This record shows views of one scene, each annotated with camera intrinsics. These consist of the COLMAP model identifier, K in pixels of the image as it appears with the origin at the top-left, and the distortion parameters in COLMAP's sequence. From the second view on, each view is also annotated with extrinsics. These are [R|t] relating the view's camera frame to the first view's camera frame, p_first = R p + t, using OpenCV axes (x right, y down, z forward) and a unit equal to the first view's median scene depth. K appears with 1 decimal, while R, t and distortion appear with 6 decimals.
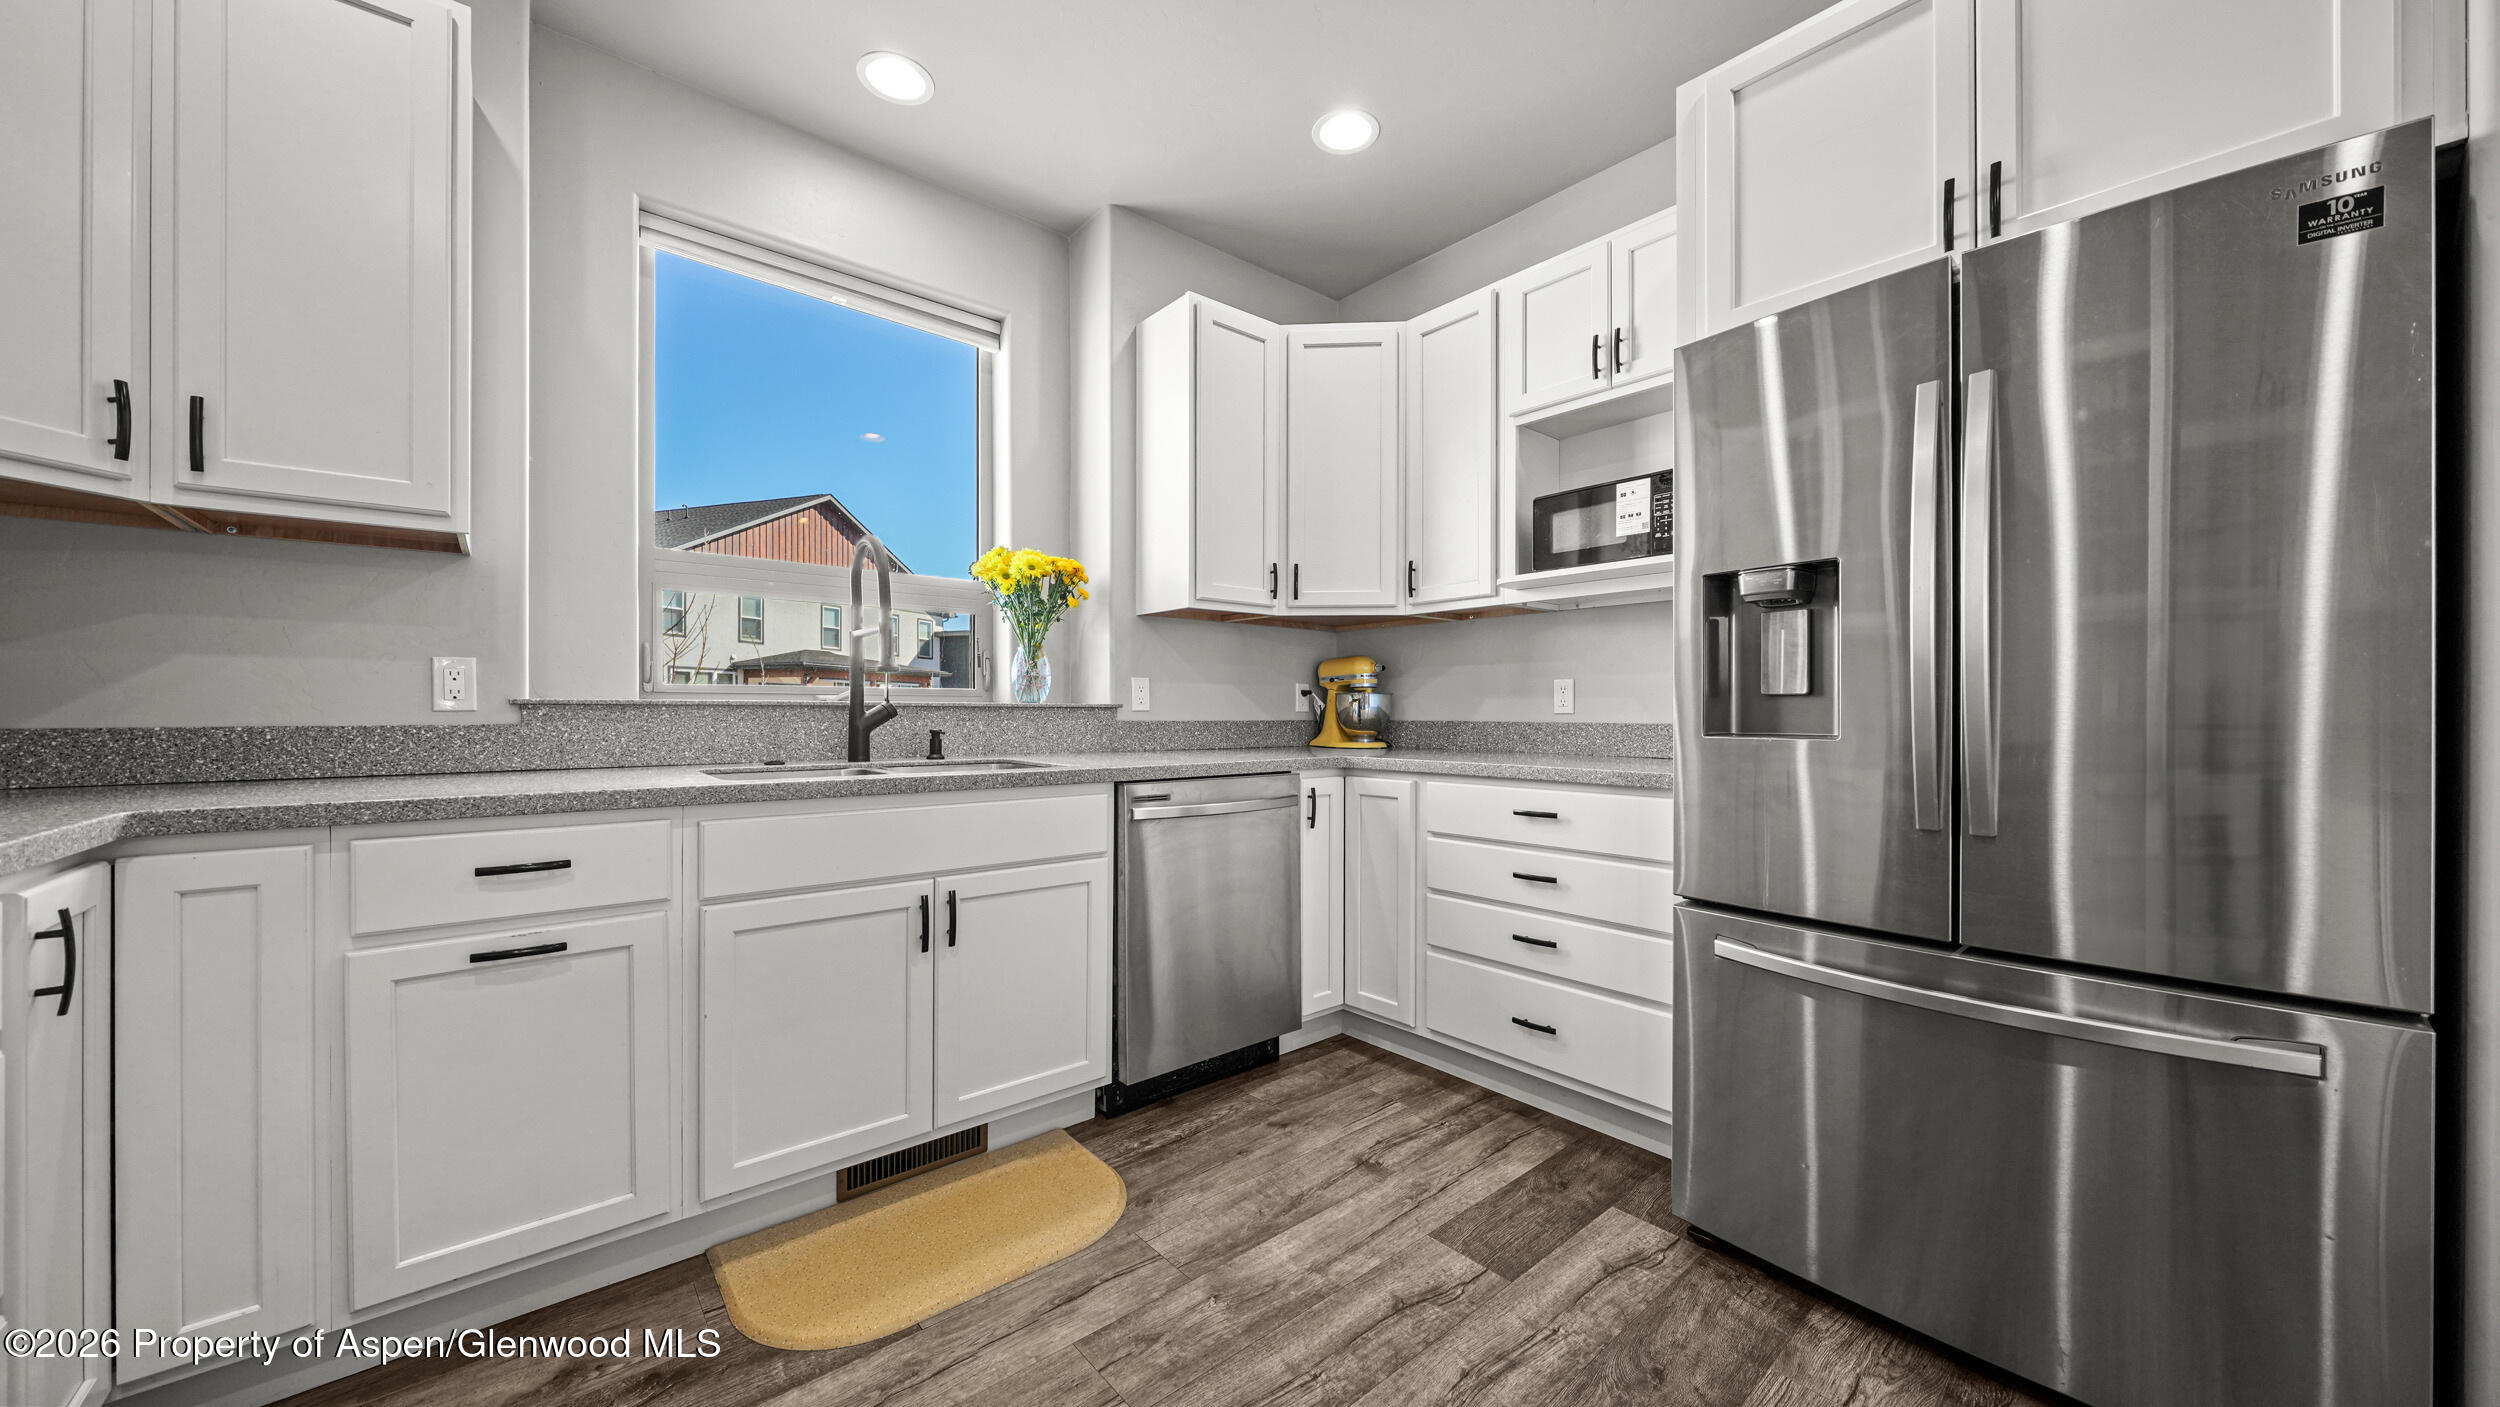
lens RADIAL K [[868.3, 0, 1248.6], [0, 868.3, 709.9], [0, 0, 1]] dist [-0.004259, 0.000032]
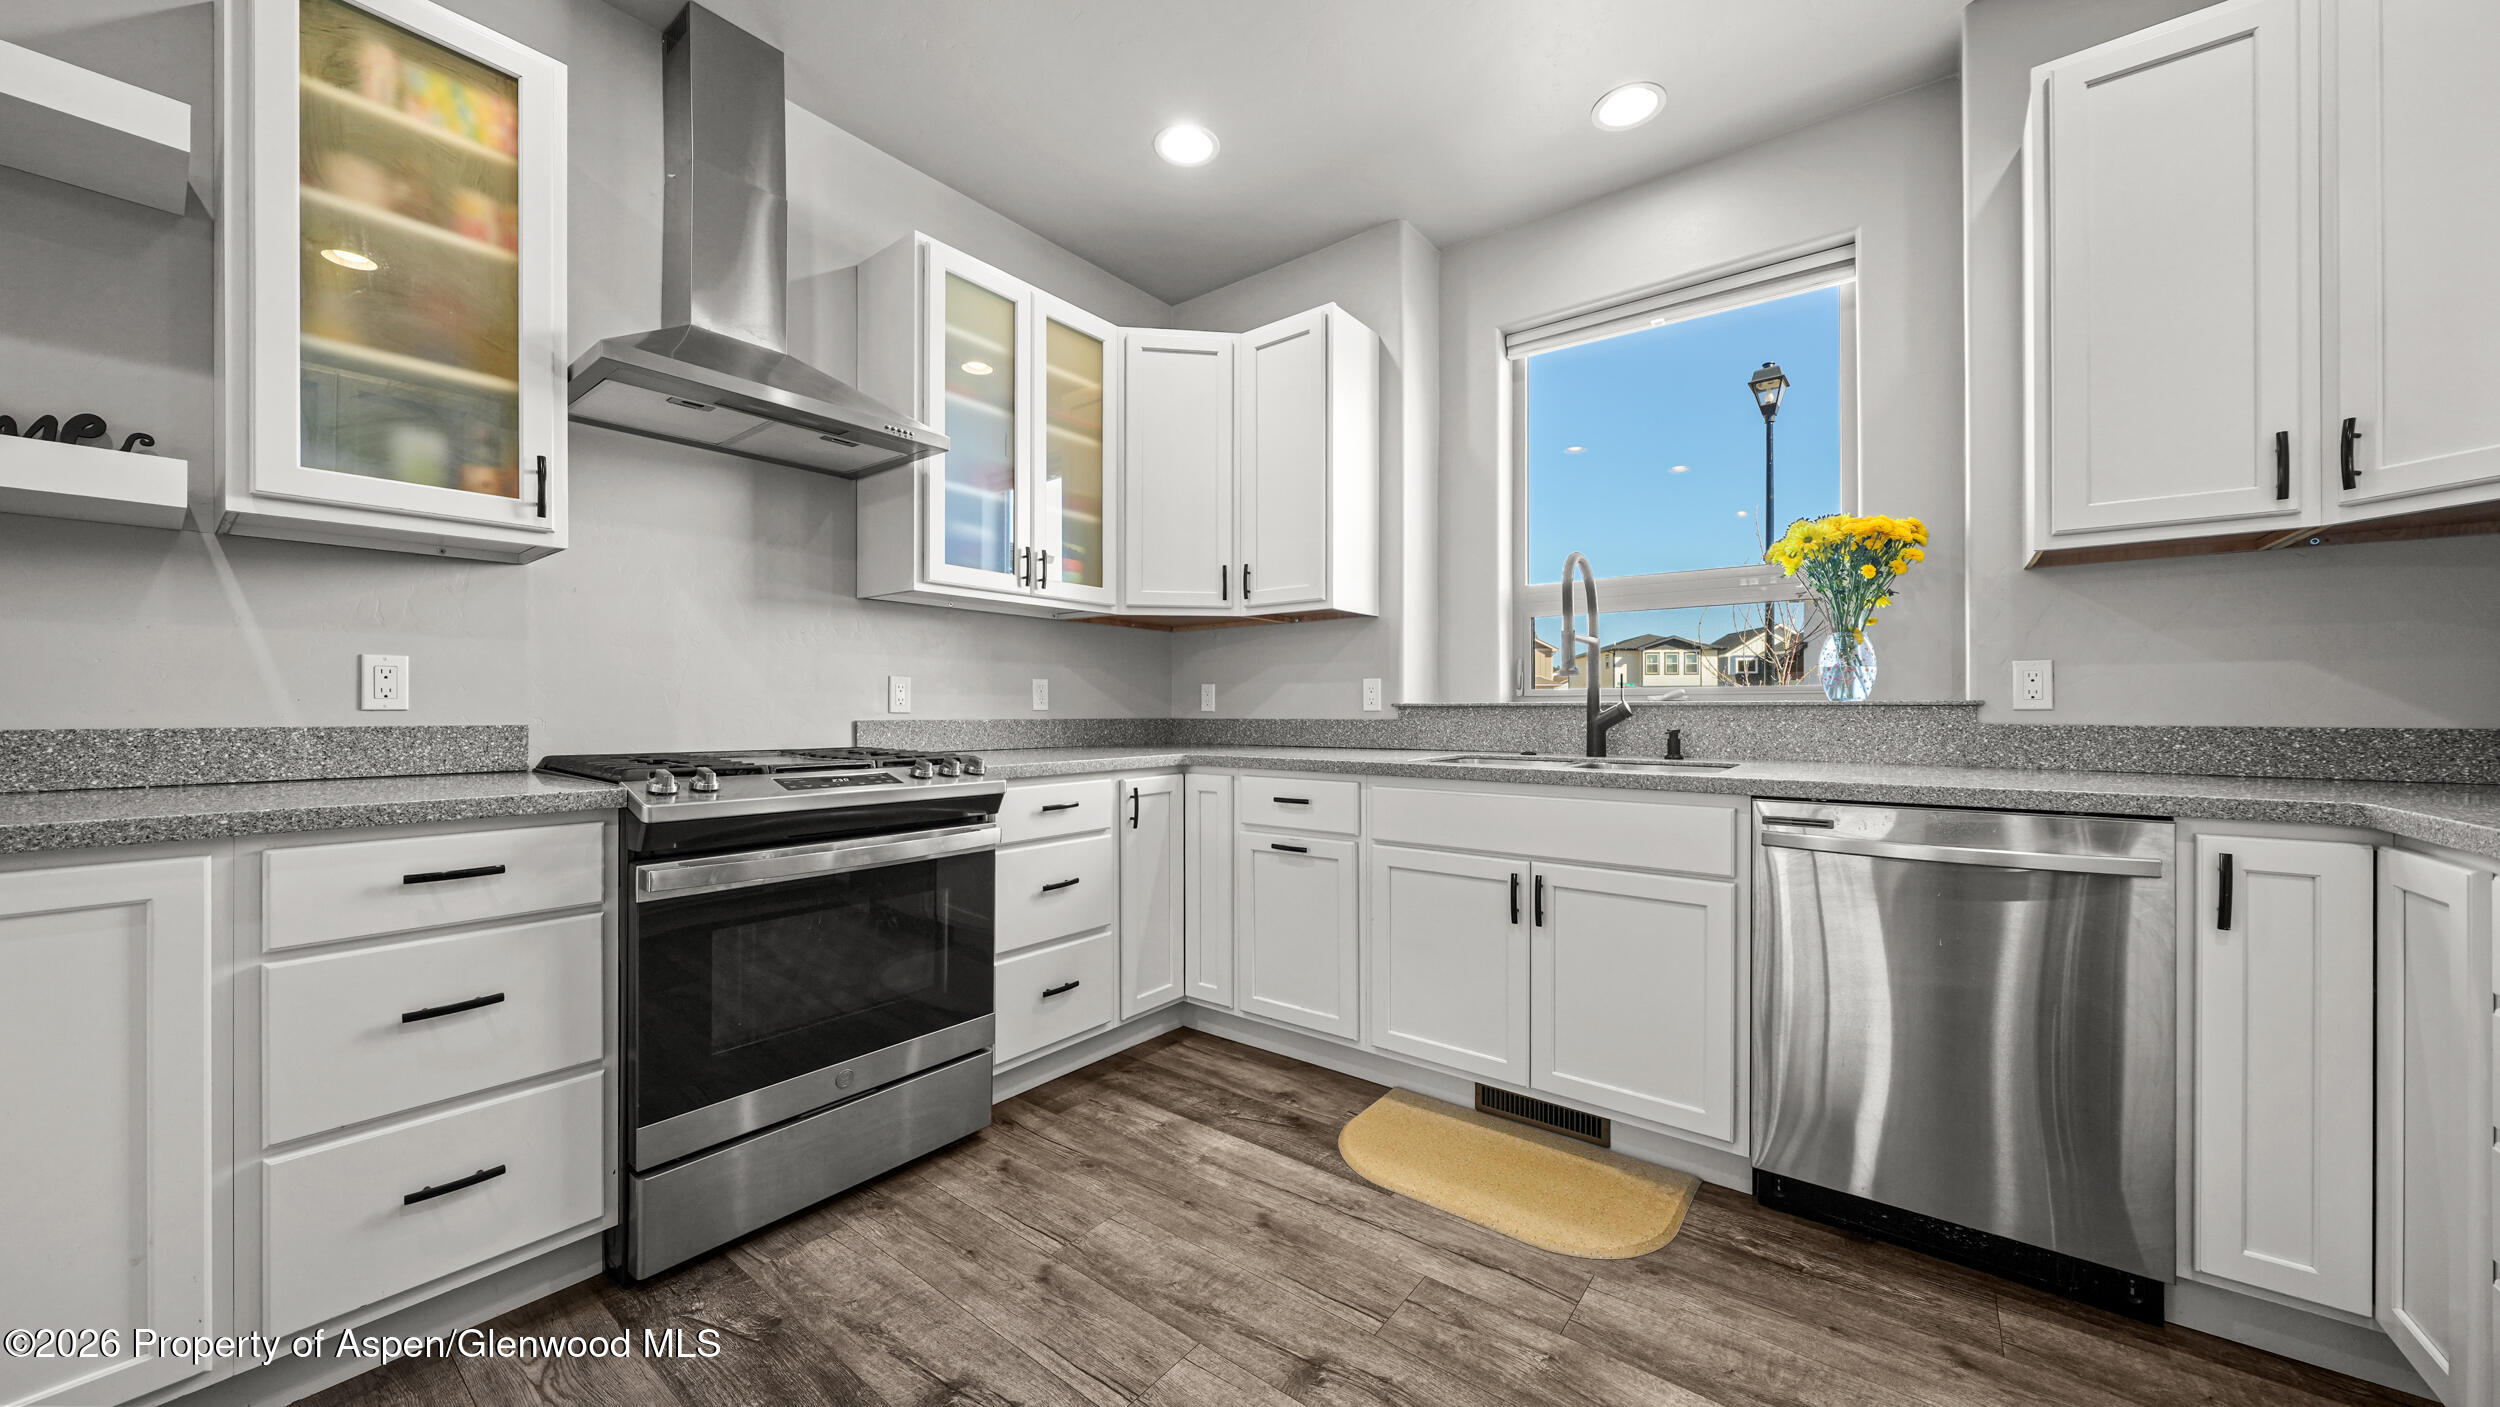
lens RADIAL K [[872.0, 0, 1250.8], [0, 872.0, 709.4], [0, 0, 1]] dist [-0.006743, -0.000078]
pose [[0.196408, -0.004047, -0.980514, 0.651083], [0.001413, 0.999992, -0.003844, 0.003777], [0.980521, -0.000631, 0.196412, 0.425707]]
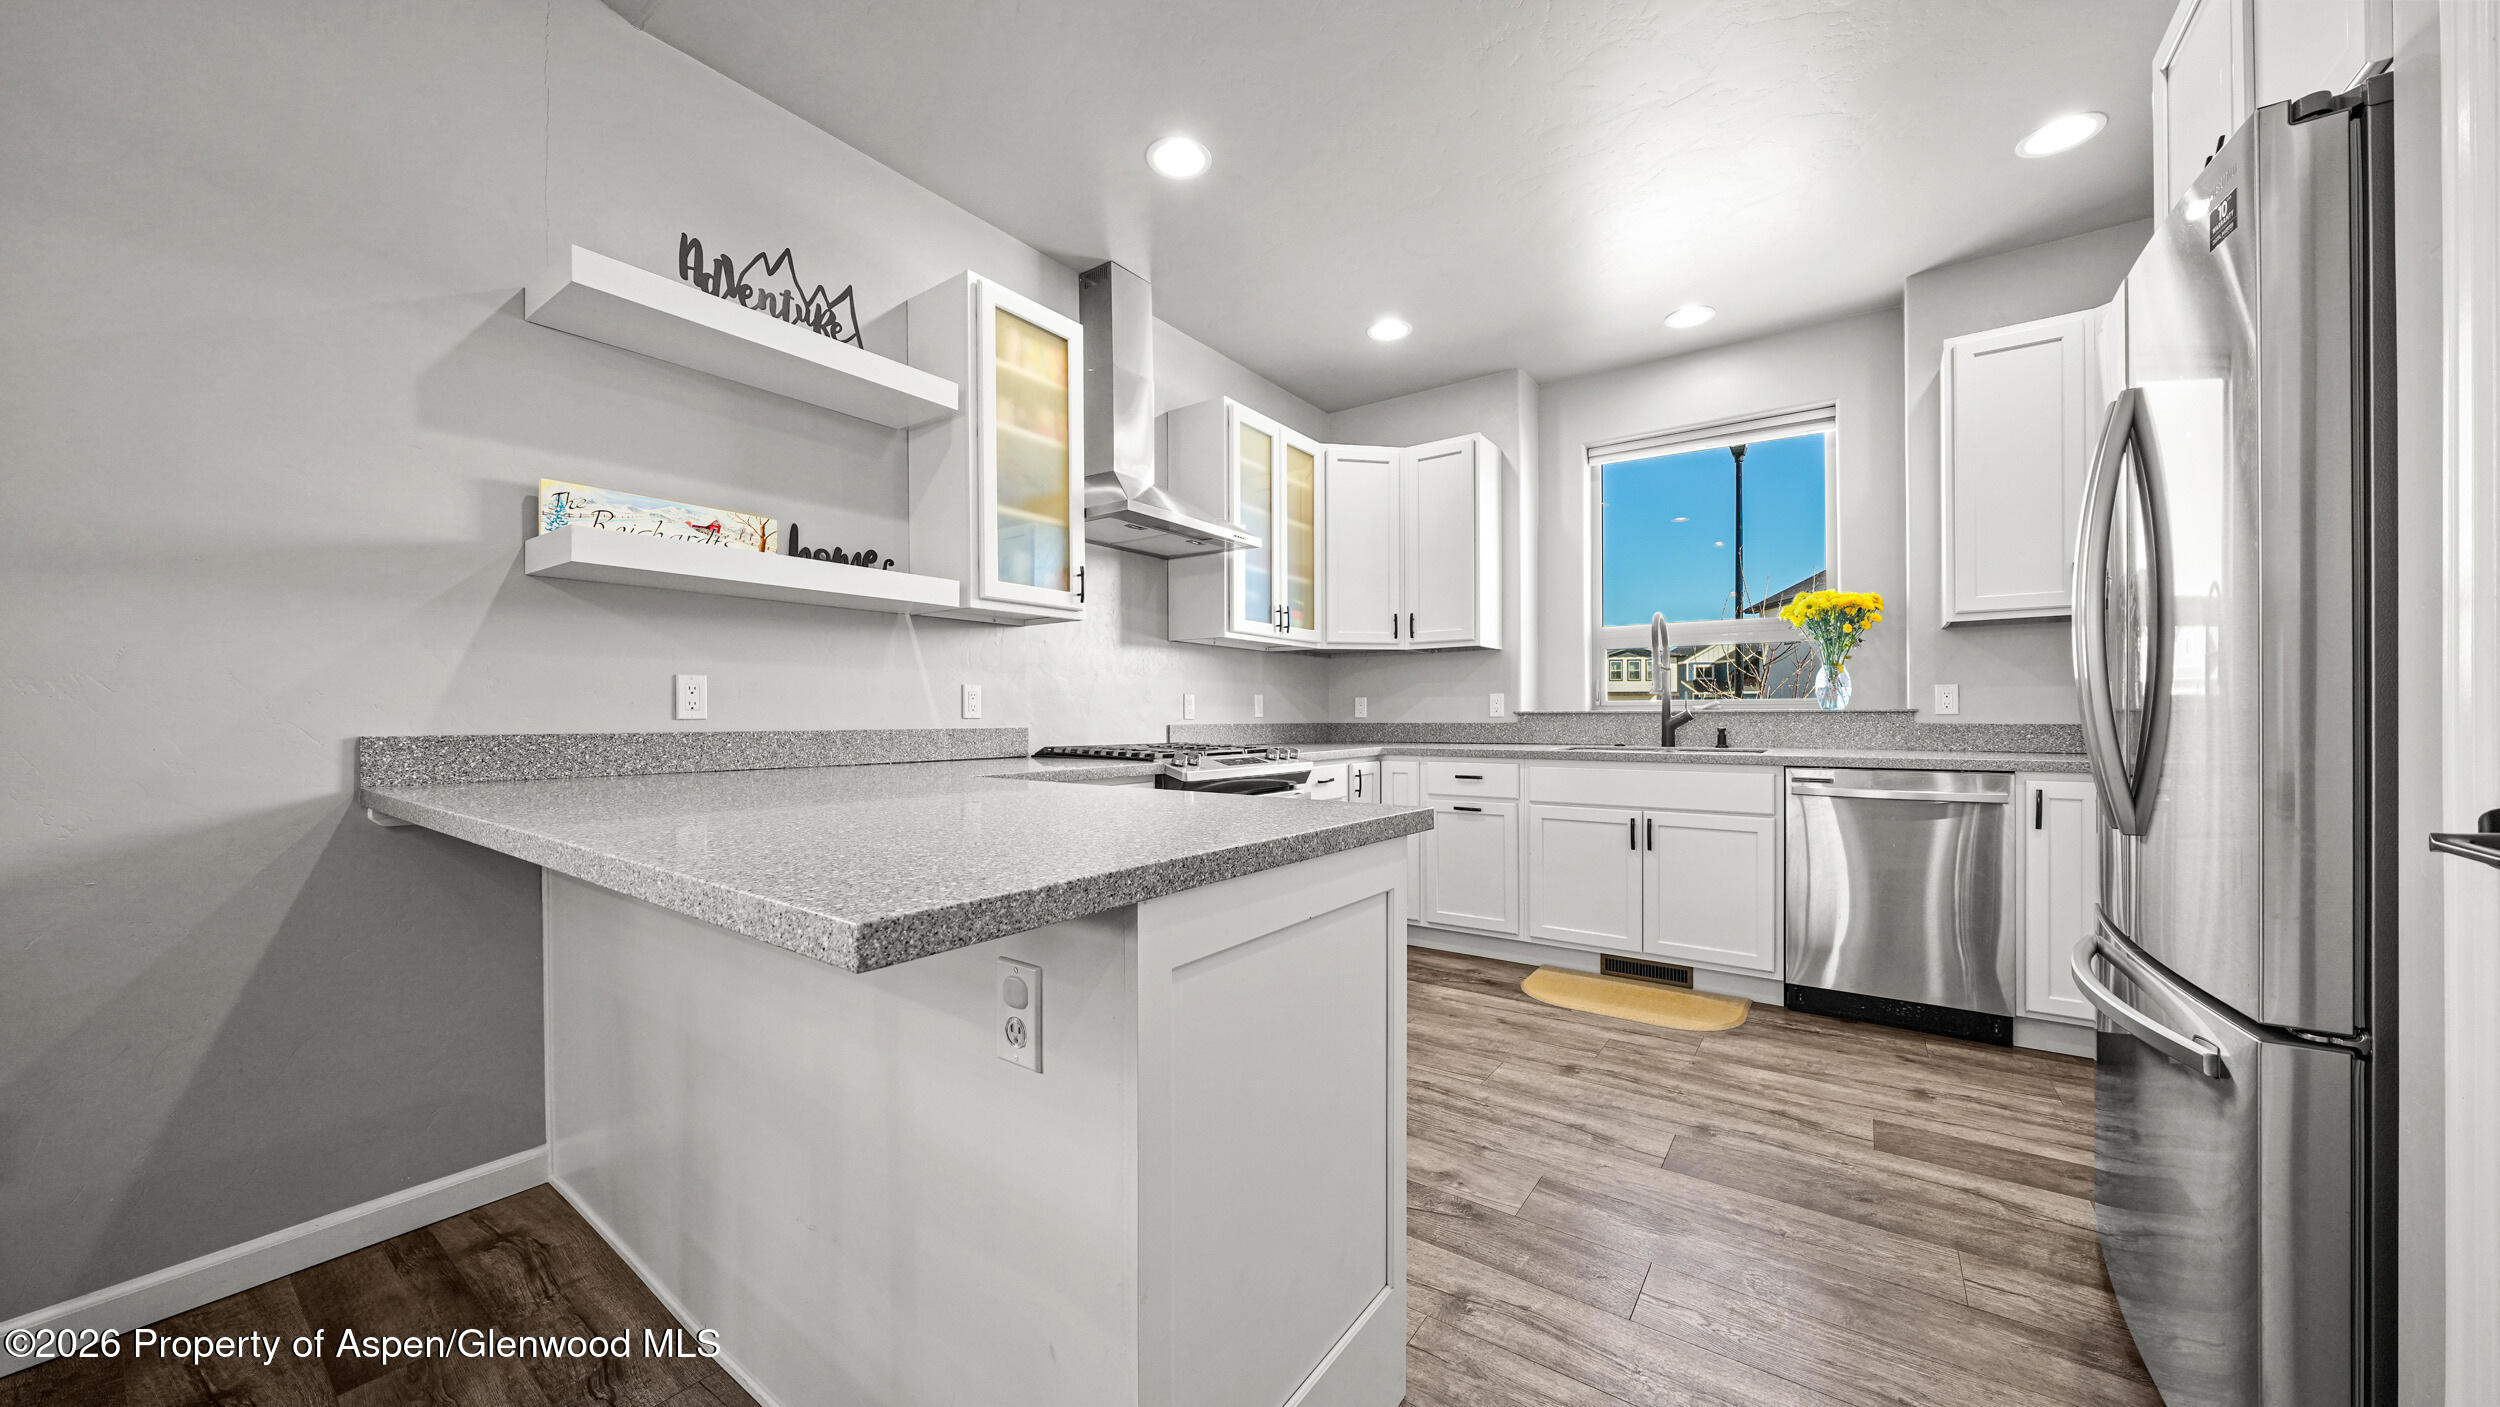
lens RADIAL K [[868.3, 0, 1250.1], [0, 868.3, 716.7], [0, 0, 1]] dist [-0.004259, 0.000032]
pose [[0.235400, -0.003825, -0.971891, 1.154413], [0.005071, 0.999983, -0.002707, 0.003127], [0.971885, -0.004291, 0.235416, -0.191036]]
